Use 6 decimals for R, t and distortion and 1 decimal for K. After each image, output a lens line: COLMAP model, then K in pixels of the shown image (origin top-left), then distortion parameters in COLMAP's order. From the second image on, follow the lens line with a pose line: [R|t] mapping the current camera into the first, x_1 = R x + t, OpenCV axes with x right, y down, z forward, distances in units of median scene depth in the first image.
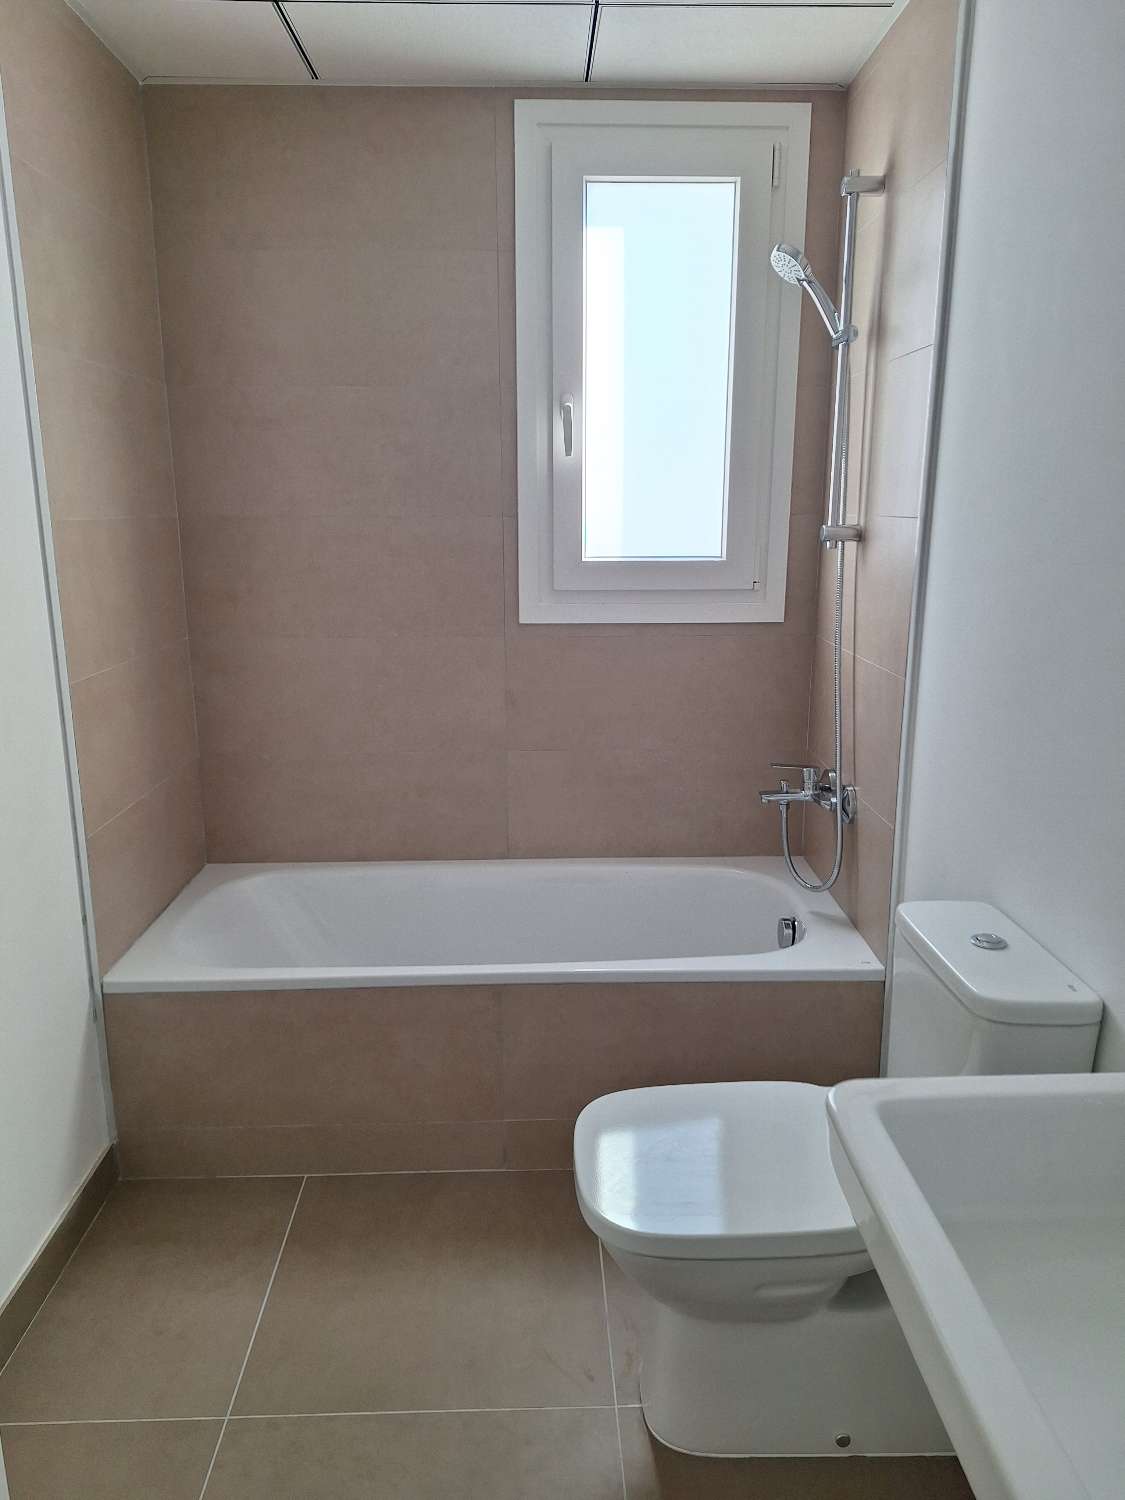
lens RADIAL K [[1035.3, 0, 561.1], [0, 1035.3, 749.7], [0, 0, 1]] dist [0.052184, -0.049319]
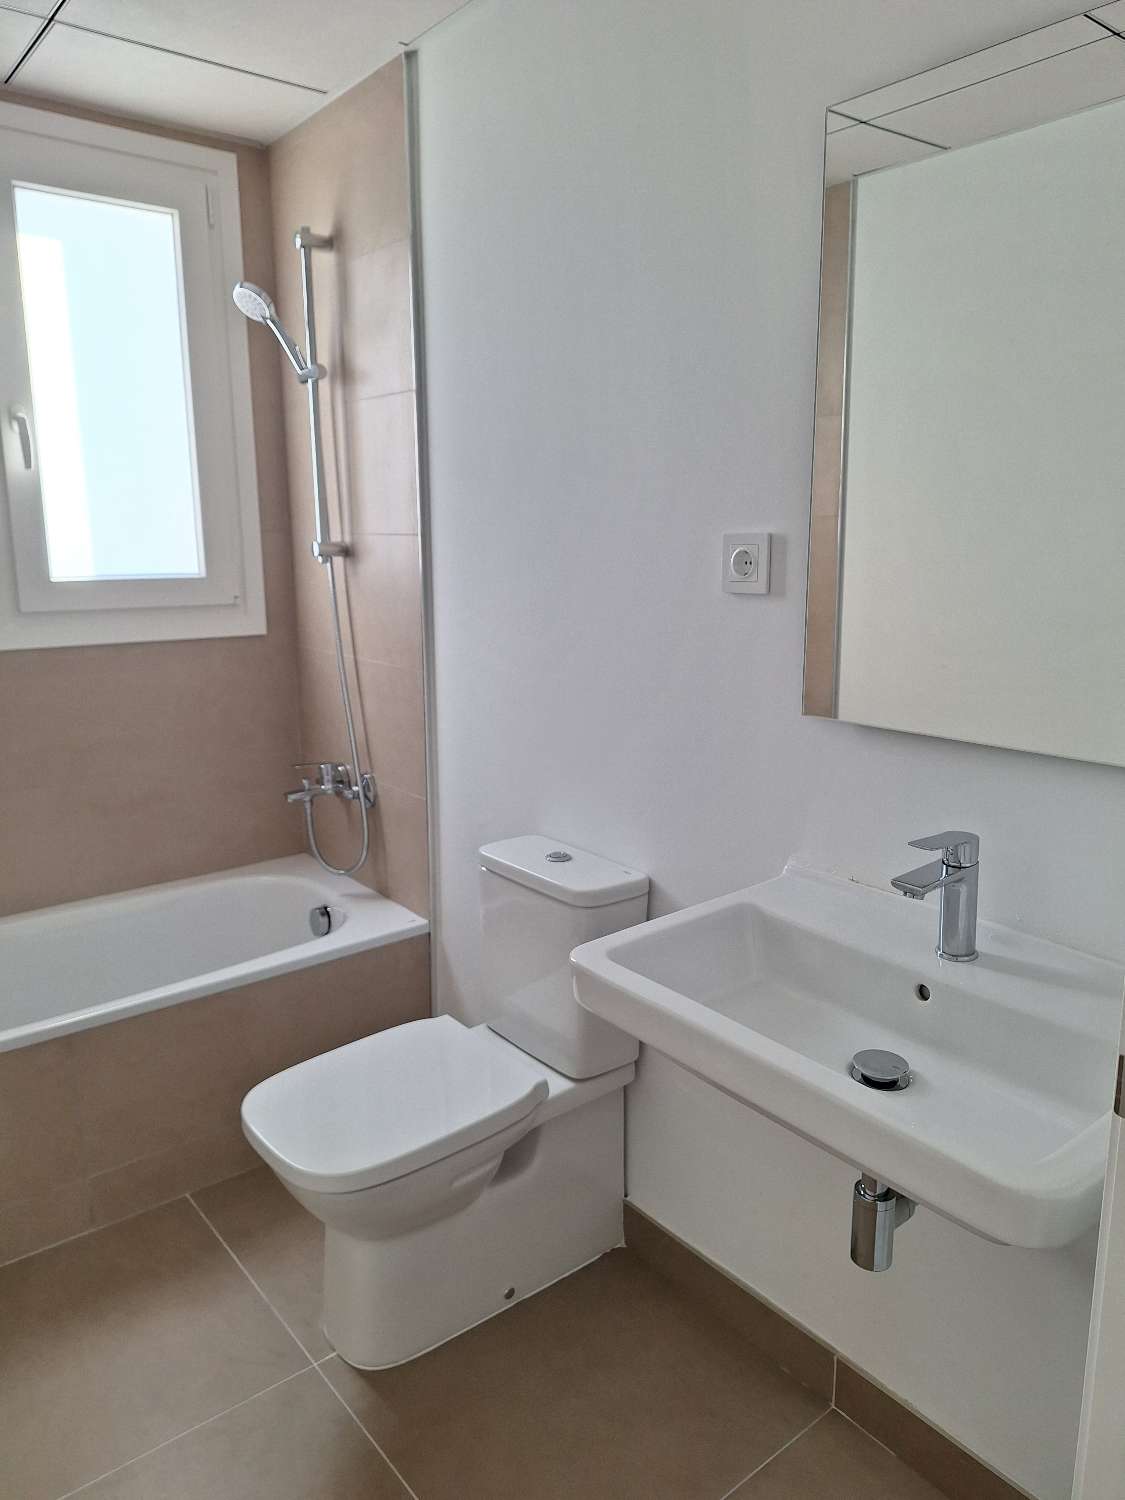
lens RADIAL K [[1035.3, 0, 573.4], [0, 1035.3, 753.4], [0, 0, 1]] dist [0.052184, -0.049319]
pose [[0.794447, -0.129628, 0.593338, -0.208703], [0.143219, 0.989390, 0.024392, 0.017970], [-0.590205, 0.065600, 0.804584, -0.034502]]
